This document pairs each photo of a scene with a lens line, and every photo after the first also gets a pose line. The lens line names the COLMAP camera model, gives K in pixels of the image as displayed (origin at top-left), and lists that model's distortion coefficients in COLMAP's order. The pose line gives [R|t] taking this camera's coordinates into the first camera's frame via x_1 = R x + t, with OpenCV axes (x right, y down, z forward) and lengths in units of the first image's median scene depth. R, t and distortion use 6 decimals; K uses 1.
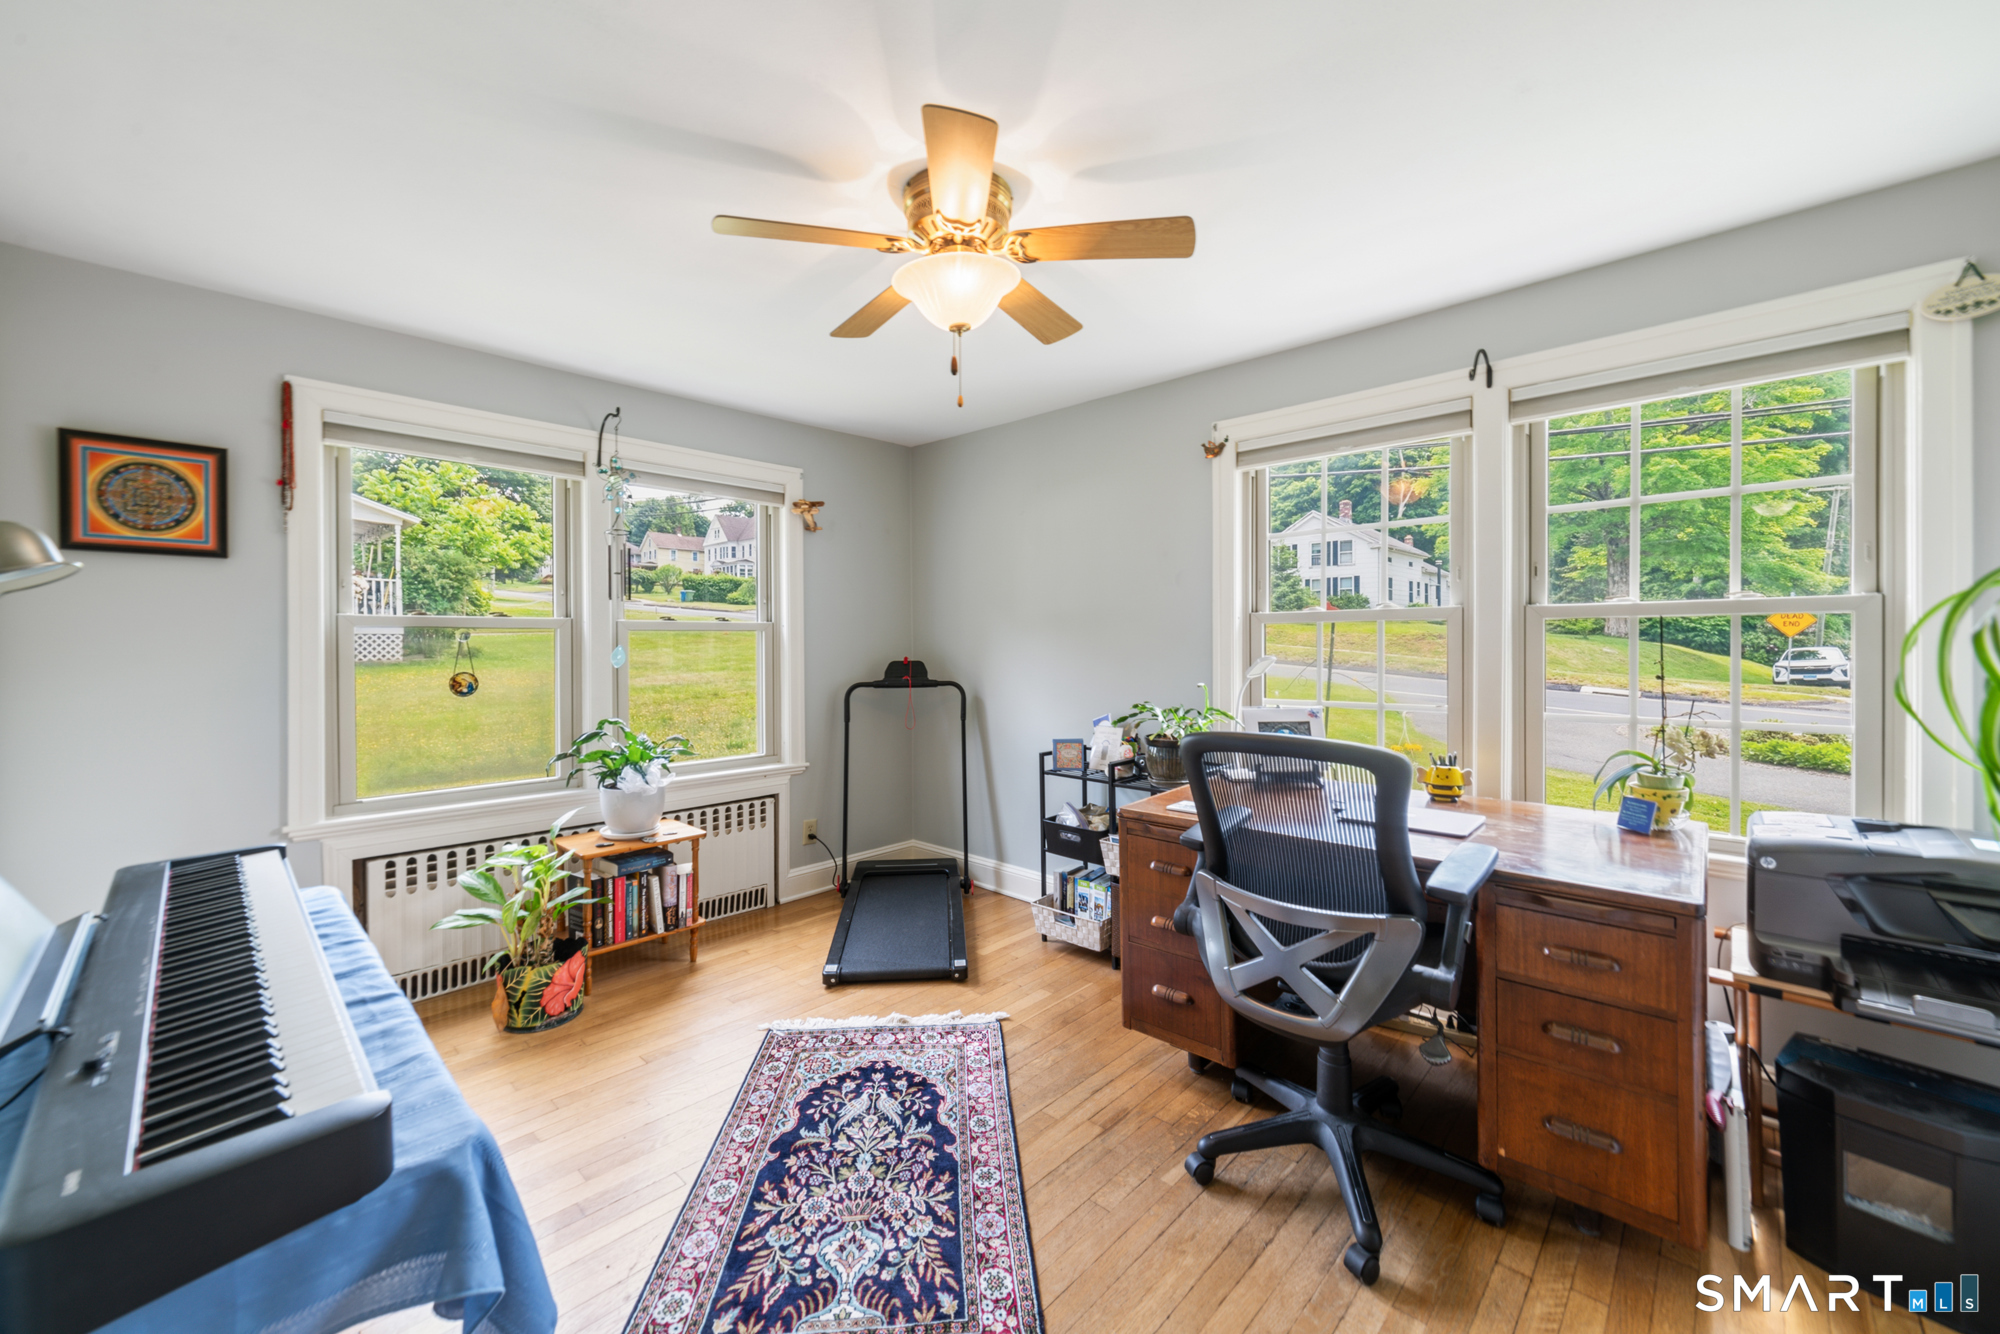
lens RADIAL K [[773.7, 0, 999.8], [0, 773.7, 650.6], [0, 0, 1]] dist [-0.008228, 0.000321]
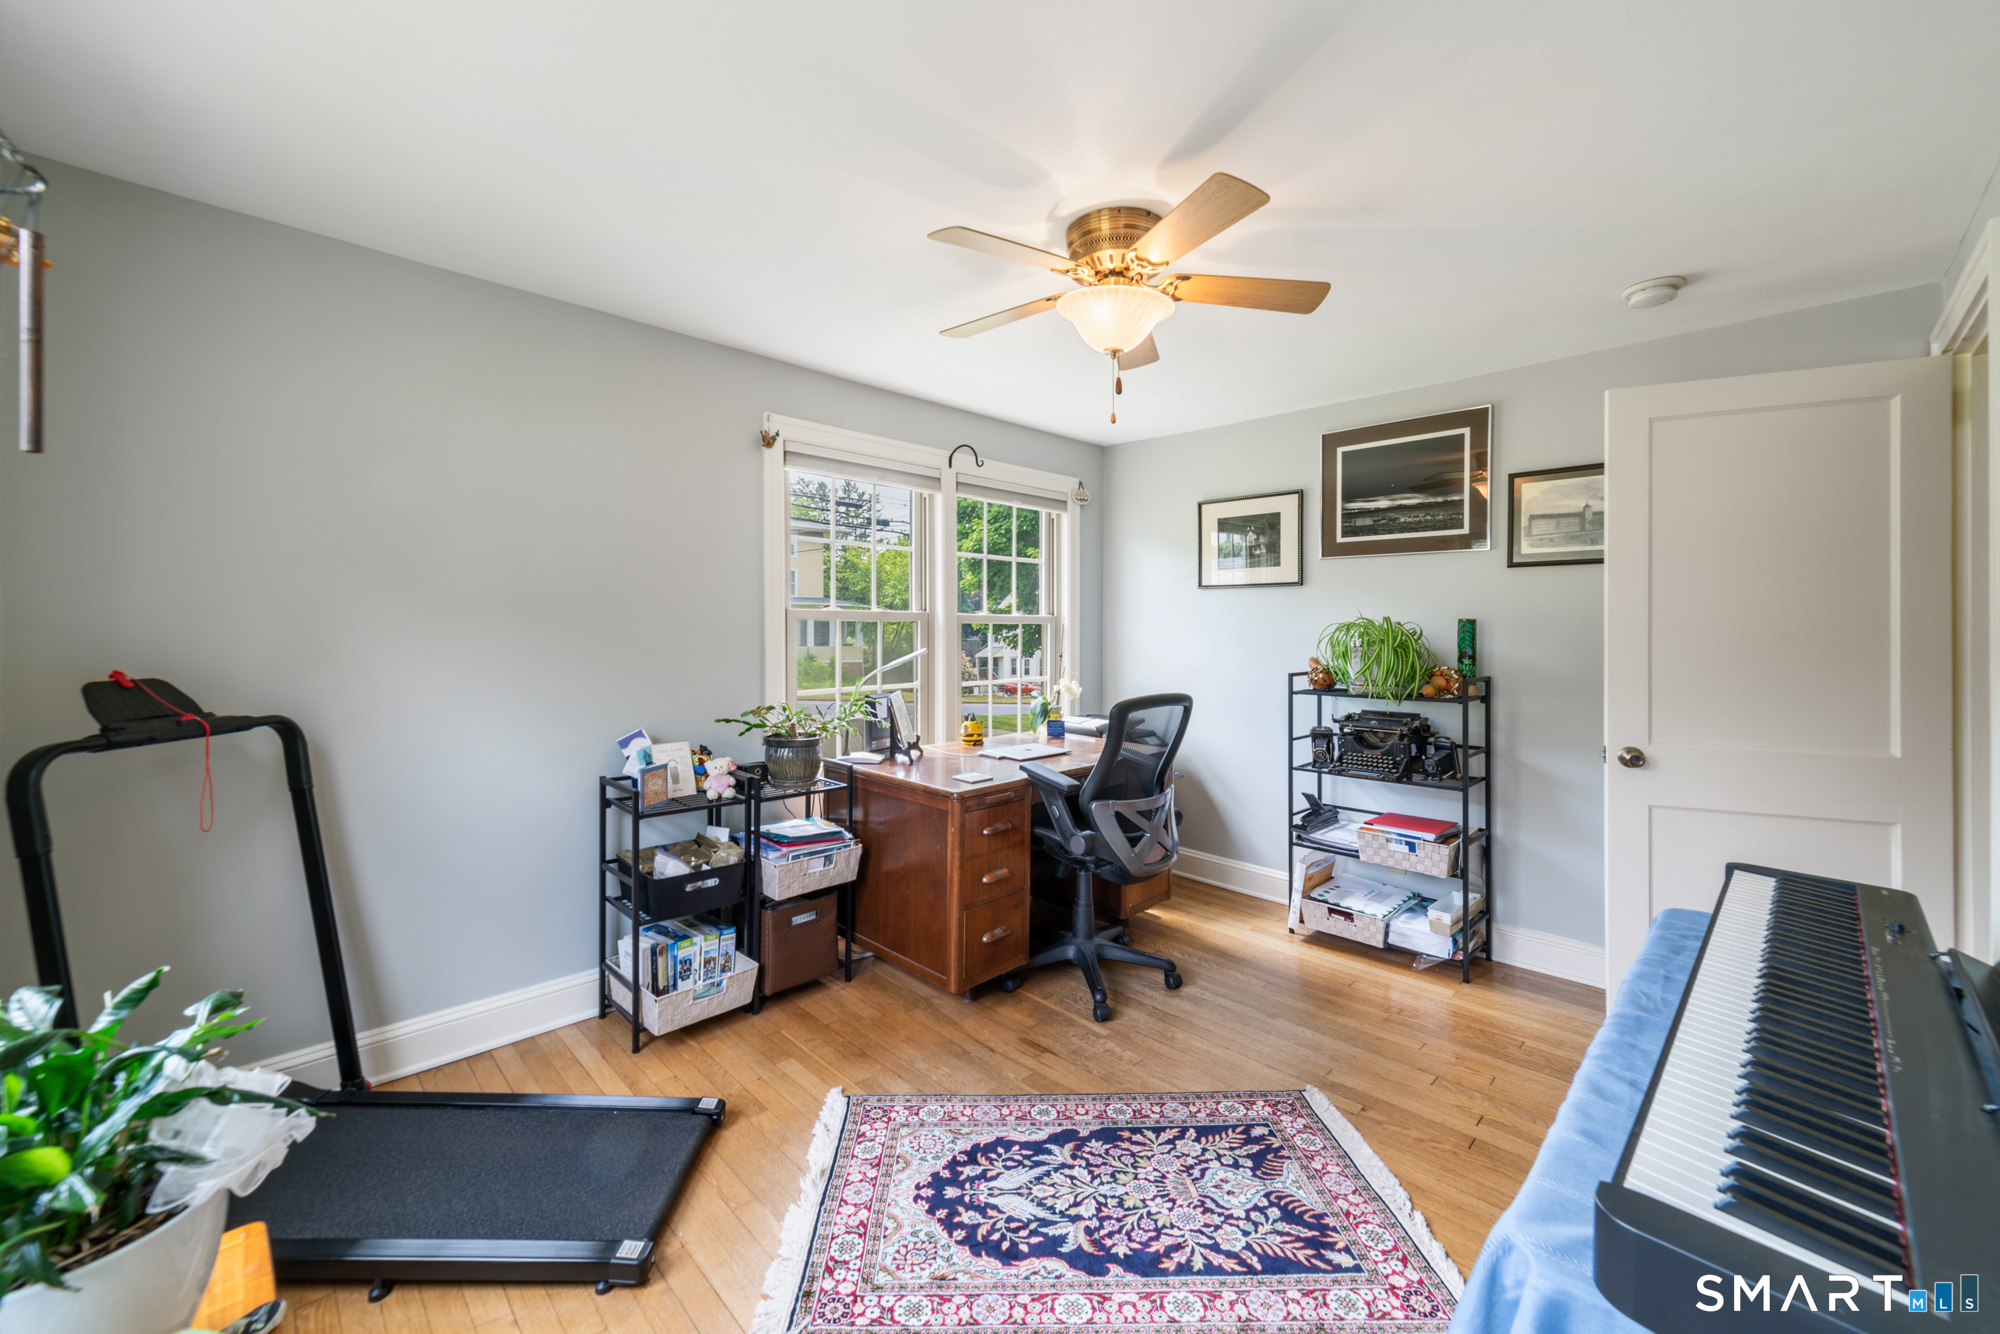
lens RADIAL K [[773.7, 0, 1003.9], [0, 773.7, 638.1], [0, 0, 1]] dist [-0.008228, 0.000321]
pose [[0.032126, 0.003114, 0.999479, -1.176170], [0.009559, 0.999948, -0.003423, -0.006441], [-0.999438, 0.009664, 0.032094, 1.150641]]
